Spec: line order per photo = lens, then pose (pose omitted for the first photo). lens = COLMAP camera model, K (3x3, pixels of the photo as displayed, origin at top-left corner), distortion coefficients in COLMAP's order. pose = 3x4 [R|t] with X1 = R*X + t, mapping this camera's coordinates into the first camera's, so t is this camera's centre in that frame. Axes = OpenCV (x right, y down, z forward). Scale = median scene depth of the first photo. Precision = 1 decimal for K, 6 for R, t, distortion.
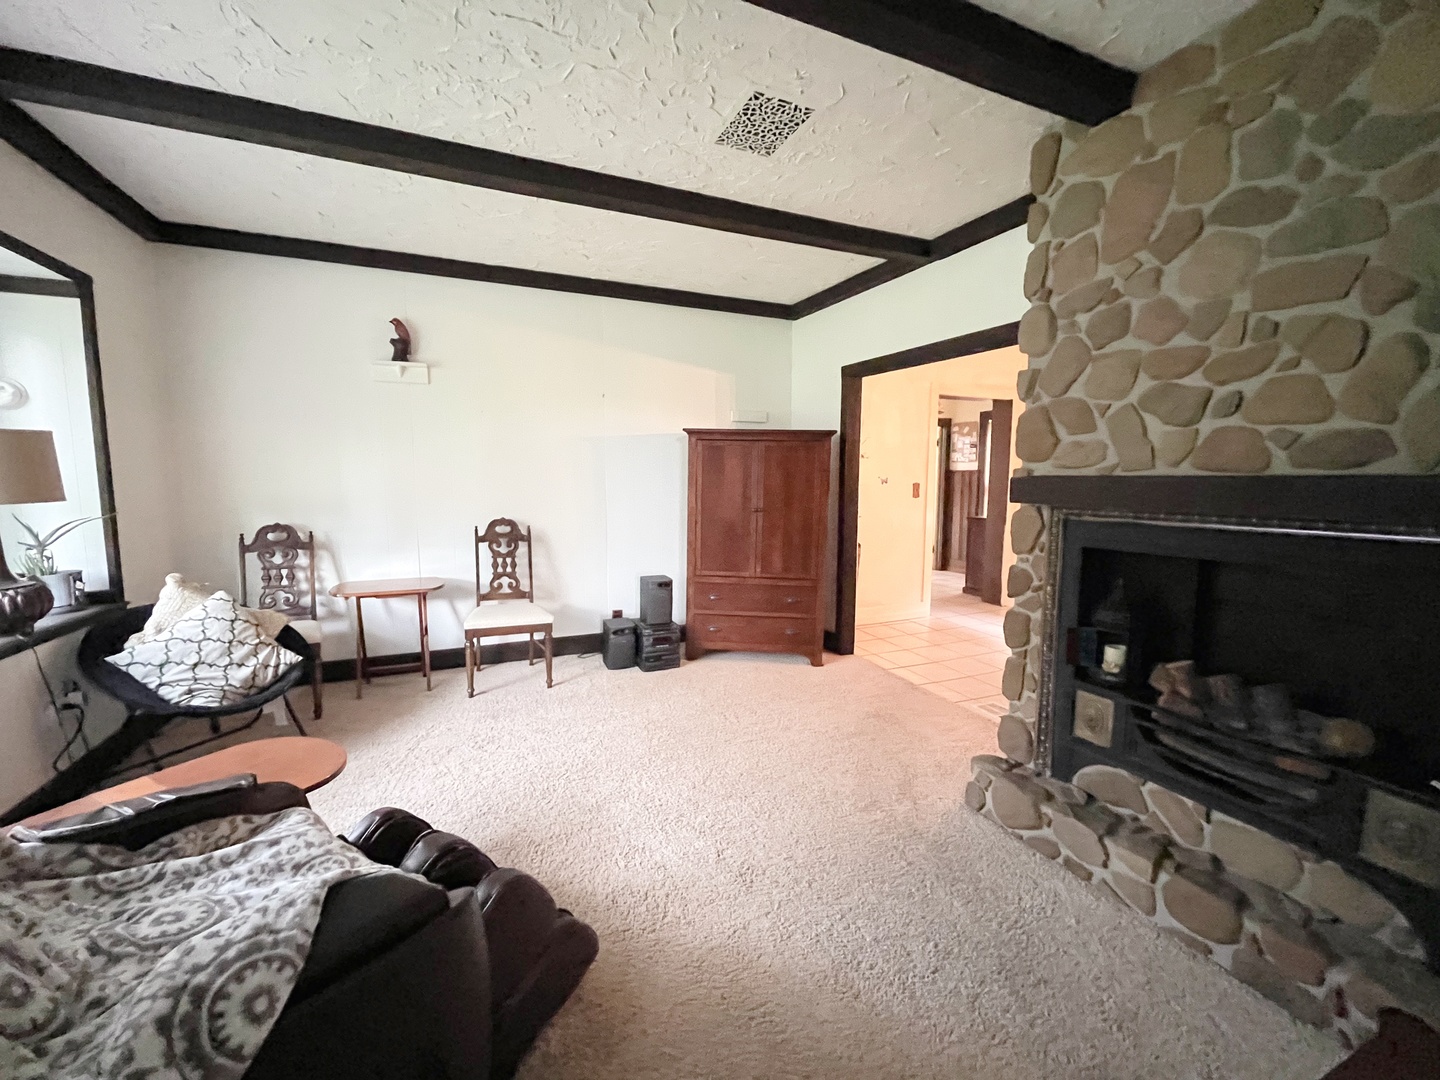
lens RADIAL K [[586.6, 0, 716.2], [0, 586.6, 539.7], [0, 0, 1]] dist [-0.002107, -0.000219]
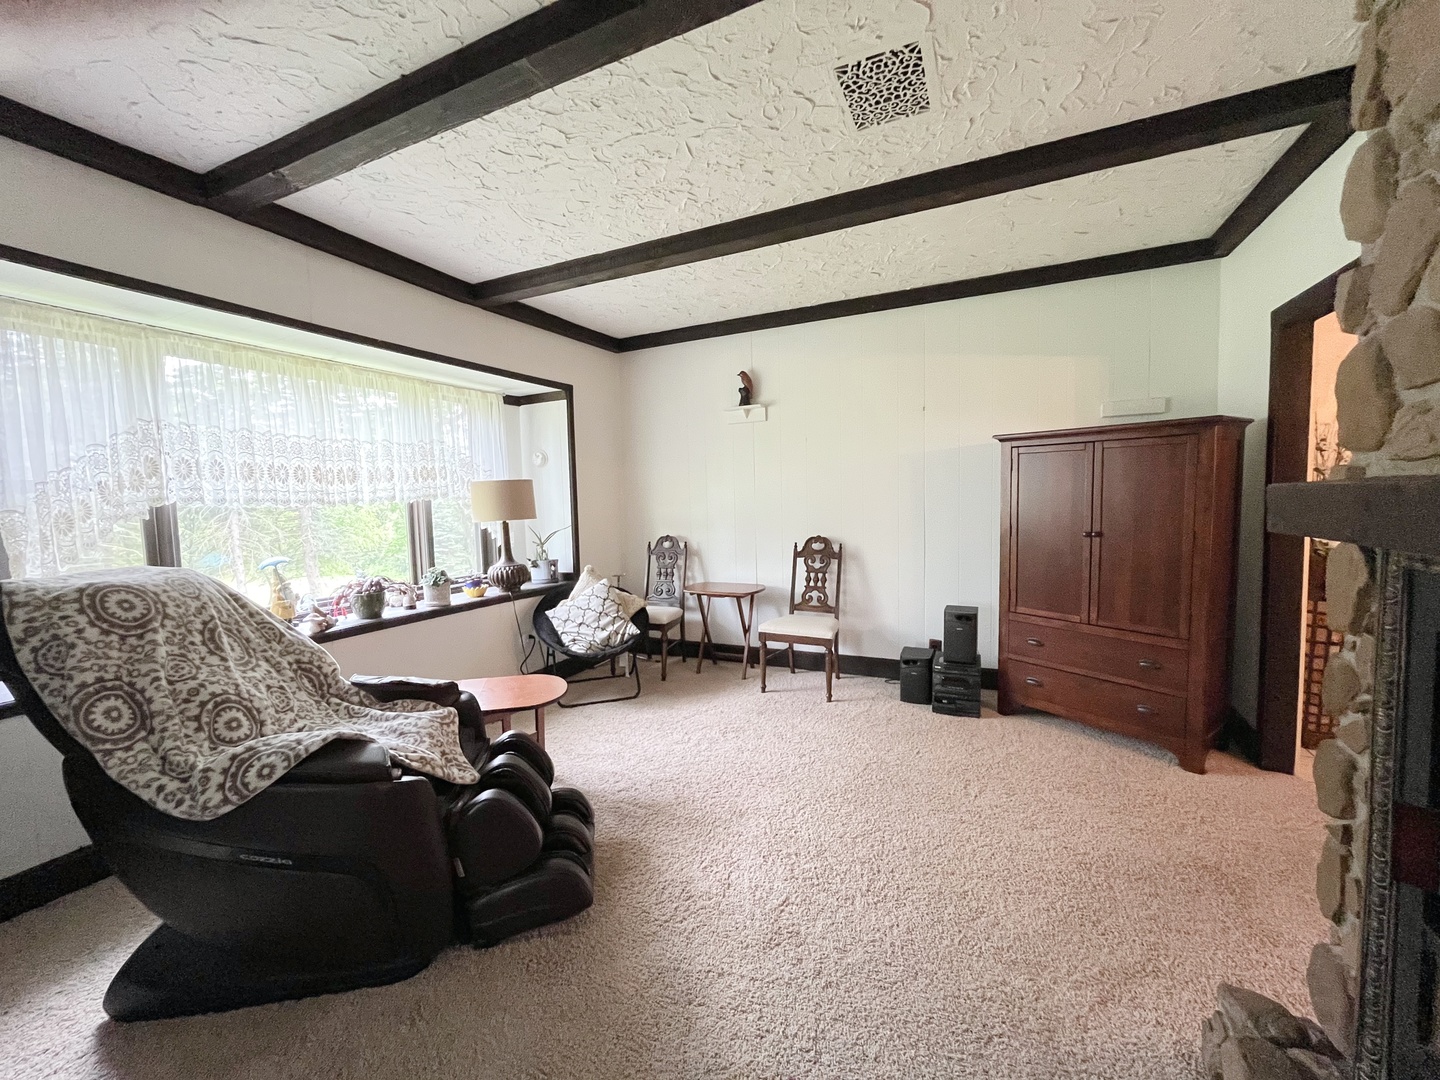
lens RADIAL K [[586.6, 0, 716.2], [0, 586.6, 539.7], [0, 0, 1]] dist [-0.002107, -0.000219]
pose [[0.653286, 0.032702, -0.756404, 0.364562], [-0.055212, 0.998464, -0.004517, -0.016150], [0.755095, 0.044713, 0.654089, 0.171626]]
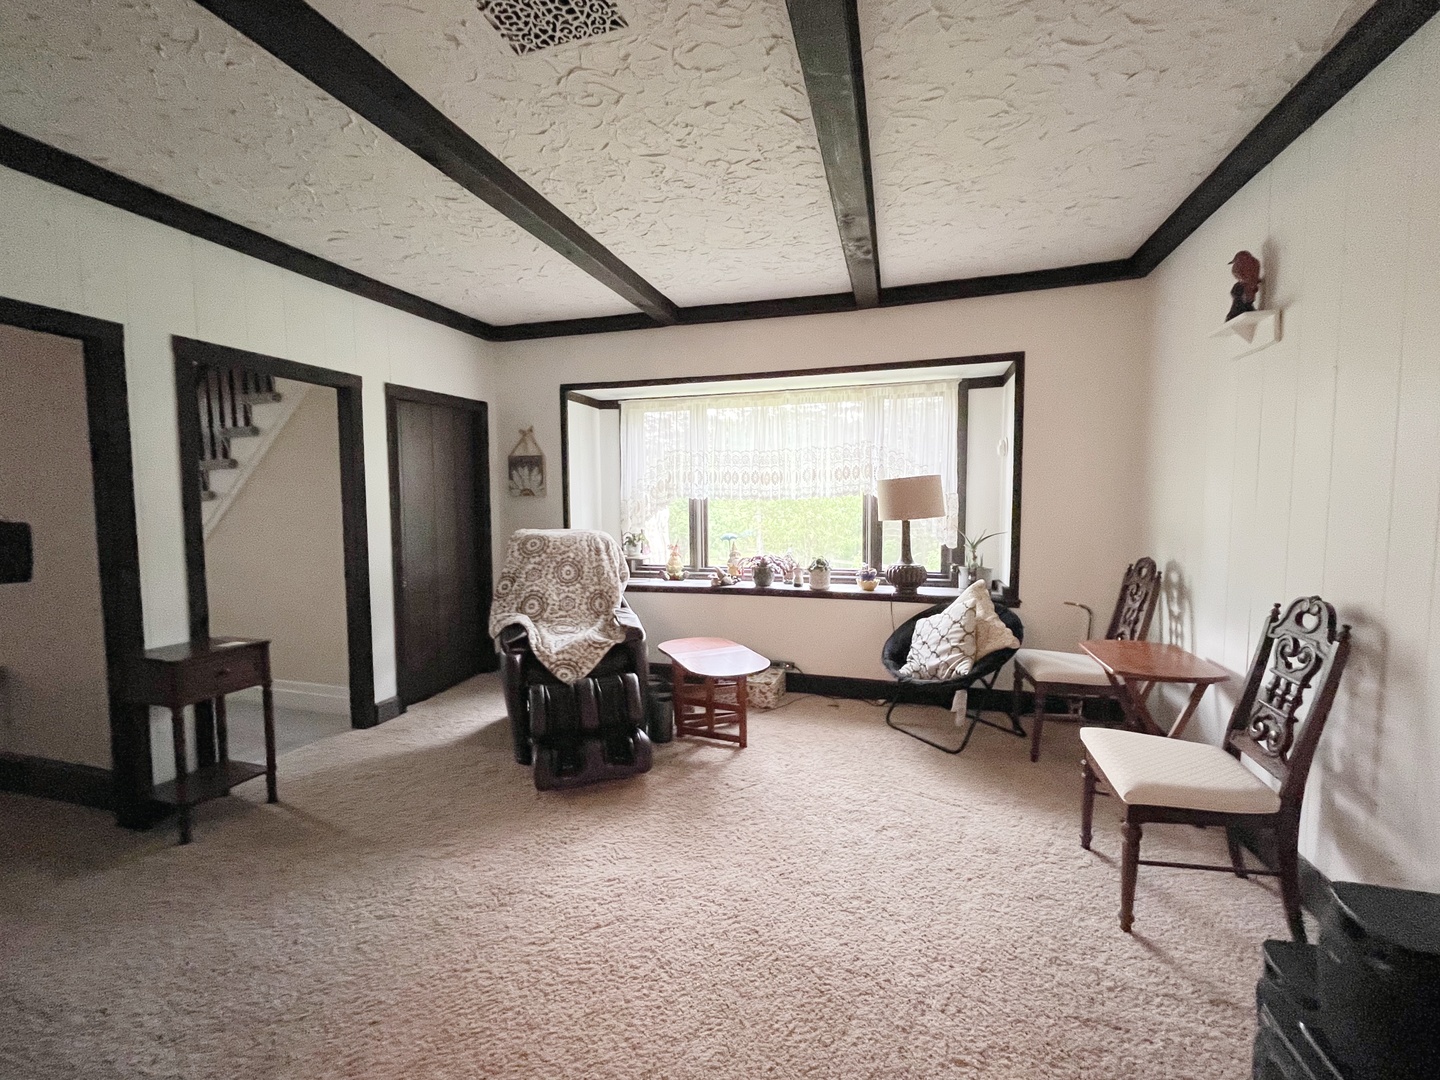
lens RADIAL K [[598.8, 0, 715.4], [0, 598.8, 538.6], [0, 0, 1]] dist [-0.000745, -0.000071]
pose [[-0.651539, 0.052838, -0.756773, 0.318872], [-0.076454, 0.987919, 0.134799, -0.120471], [0.754753, 0.145685, -0.639628, 1.044364]]
